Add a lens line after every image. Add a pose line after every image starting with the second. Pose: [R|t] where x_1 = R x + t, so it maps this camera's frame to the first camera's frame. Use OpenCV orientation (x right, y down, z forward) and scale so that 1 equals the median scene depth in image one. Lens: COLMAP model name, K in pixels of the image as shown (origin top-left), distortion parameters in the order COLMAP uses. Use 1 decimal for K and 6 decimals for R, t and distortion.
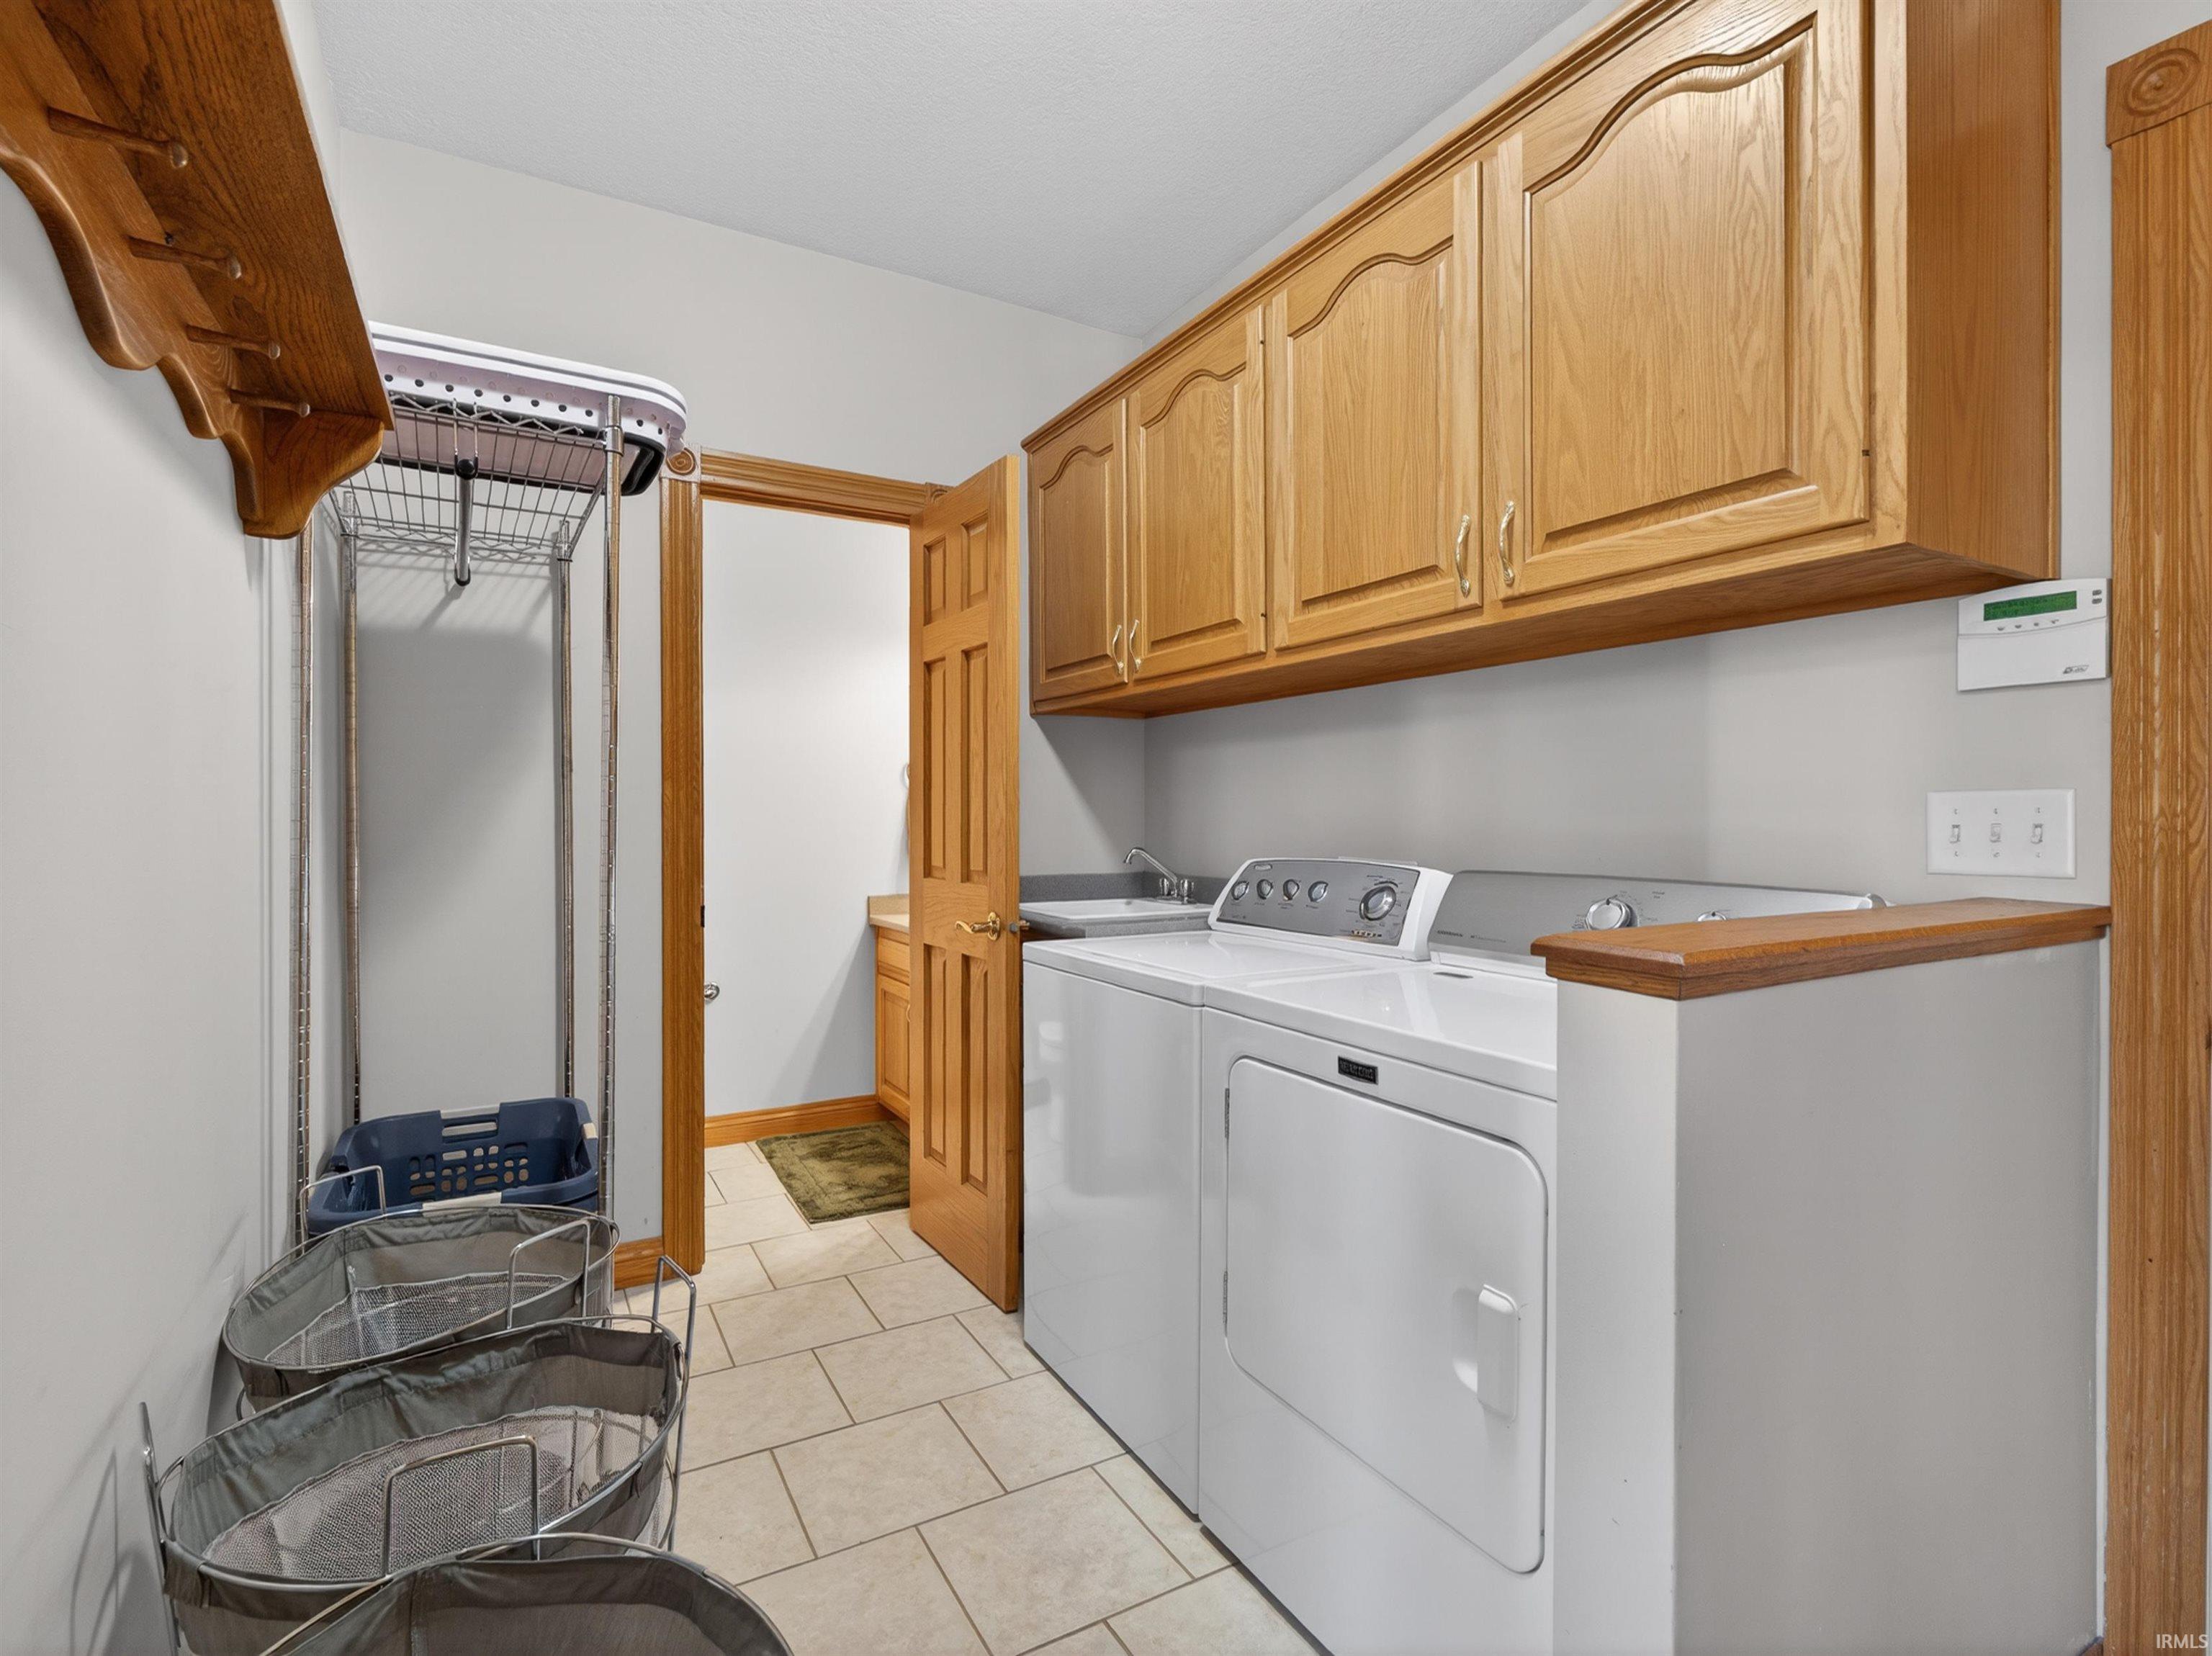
lens RADIAL K [[1052.0, 0, 1090.2], [0, 1052.0, 830.4], [0, 0, 1]] dist [-0.001273, 0.000378]
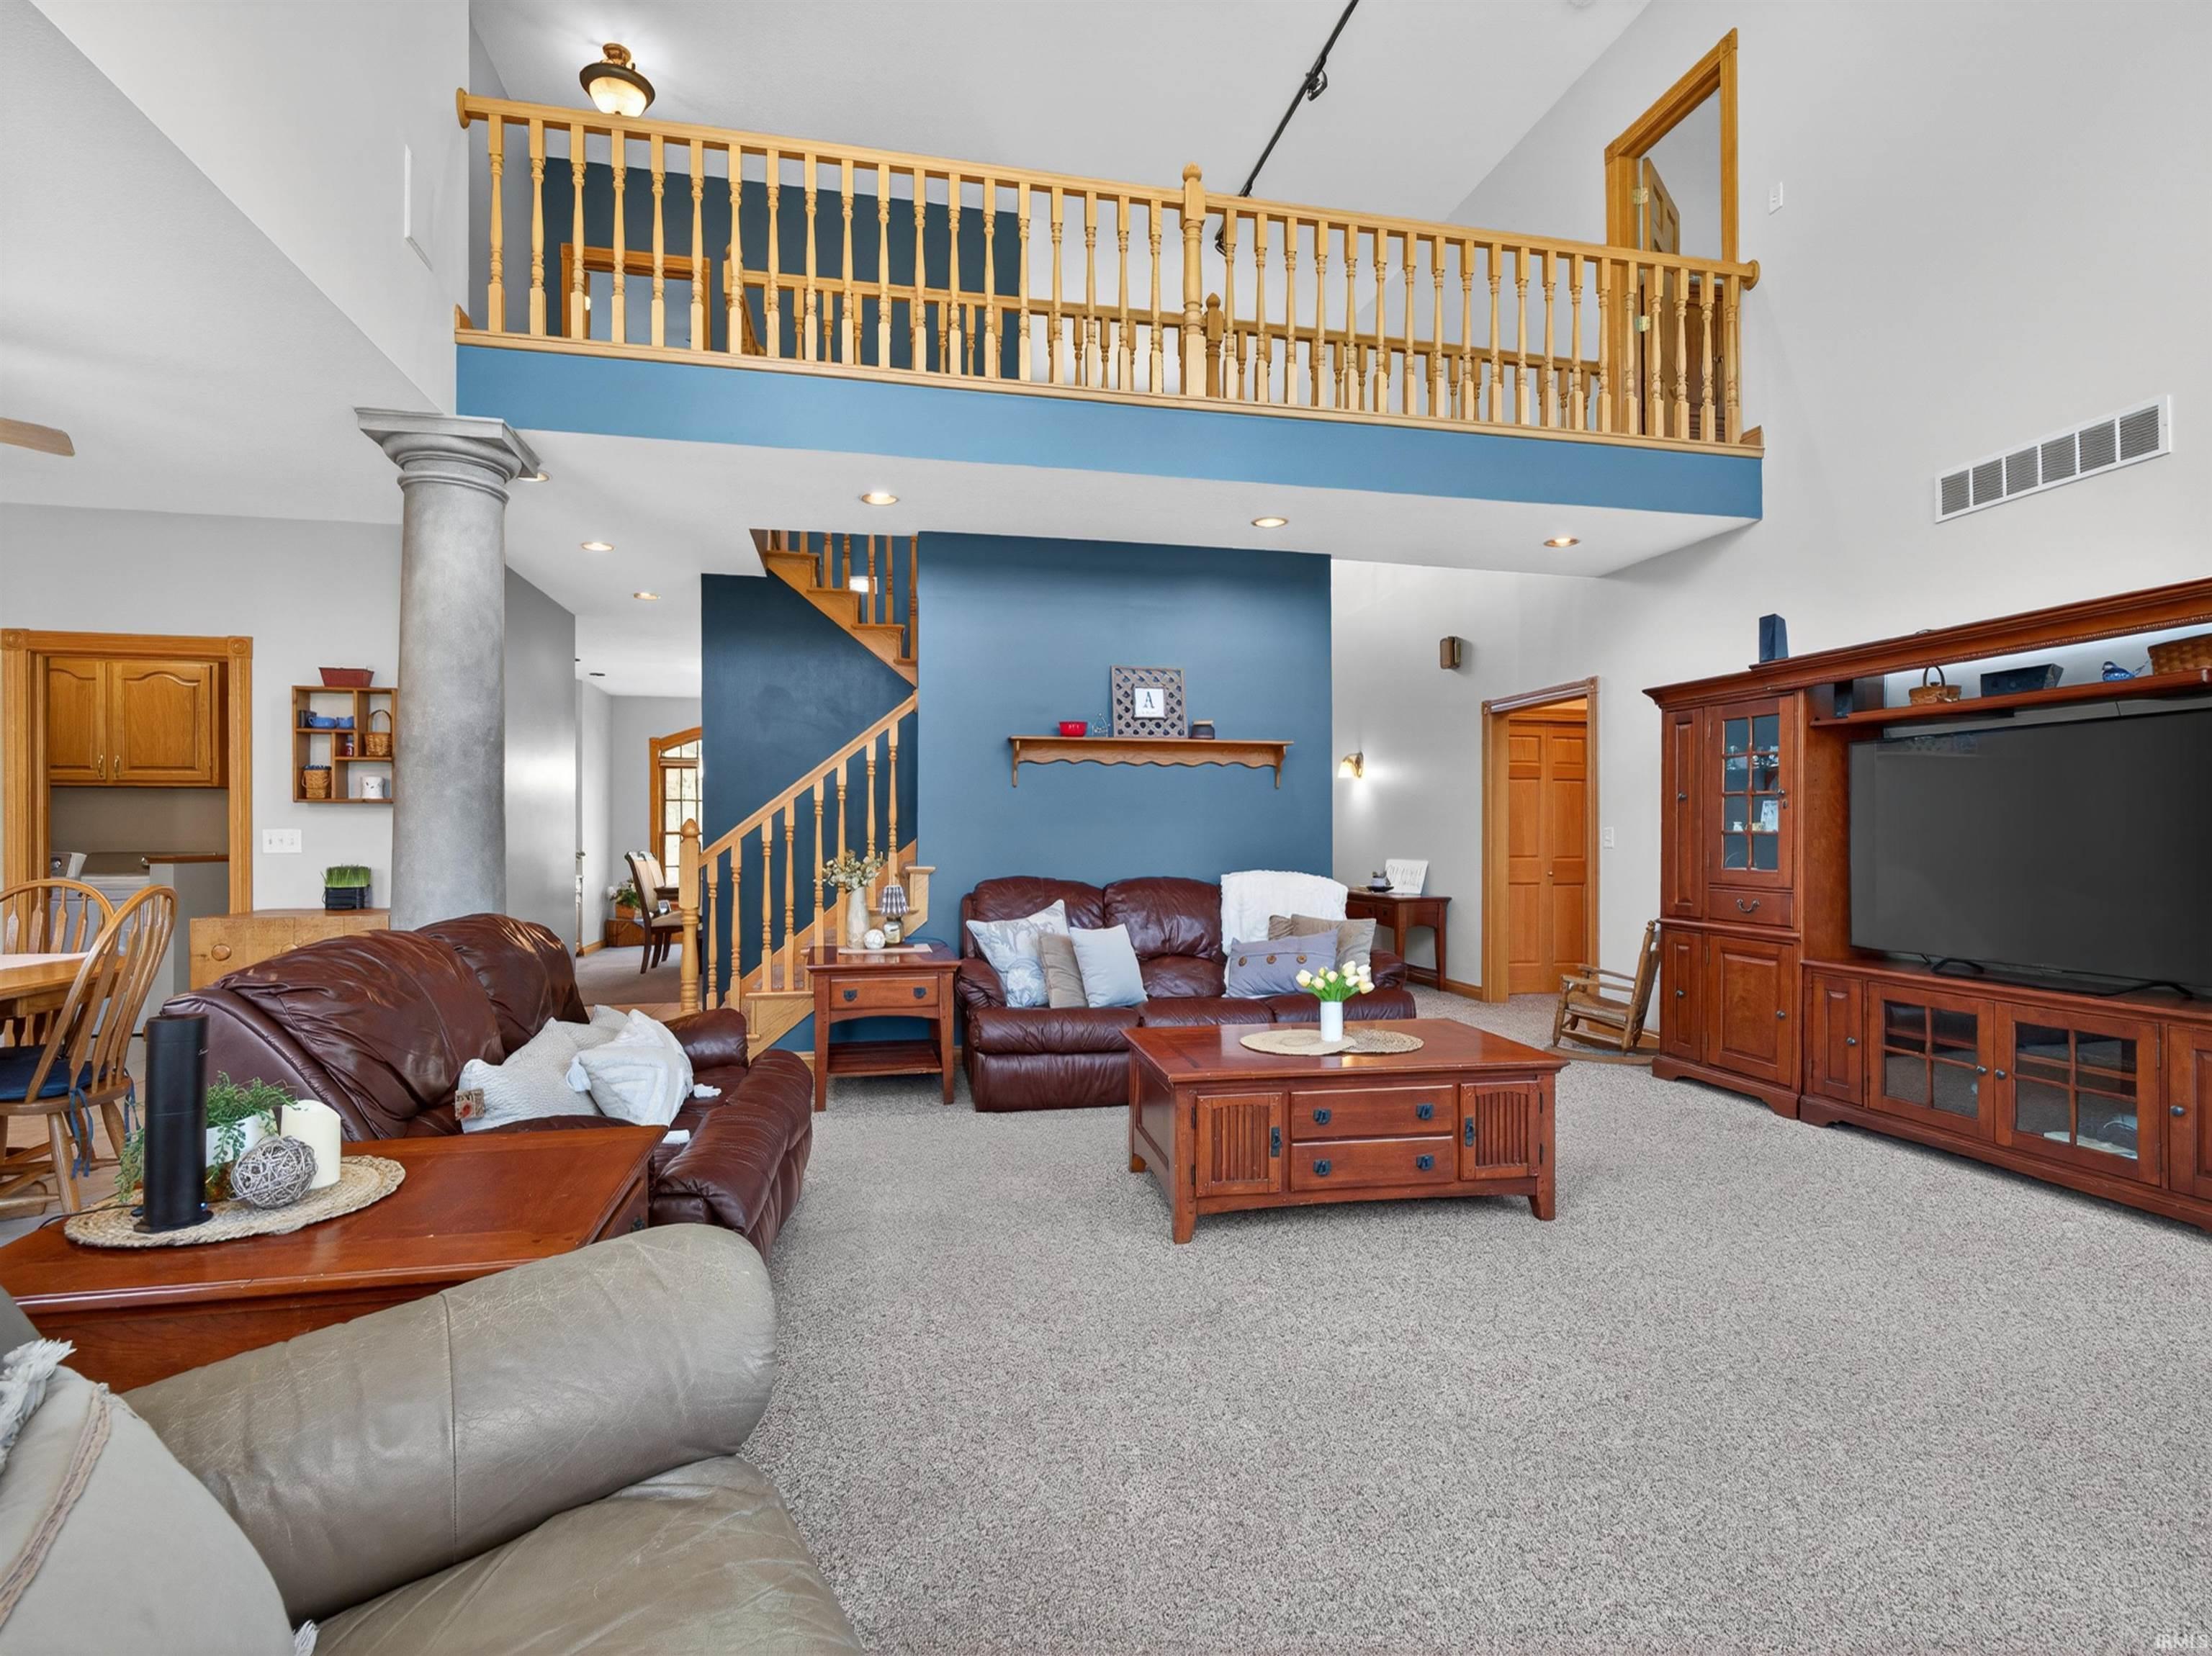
lens RADIAL K [[1052.0, 0, 1090.2], [0, 1052.0, 830.4], [0, 0, 1]] dist [-0.001273, 0.000378]
pose [[0.297845, 0.002258, 0.954611, -2.229719], [0.006807, 0.999967, -0.004489, 0.002128], [-0.954590, 0.007835, 0.297820, -3.569476]]
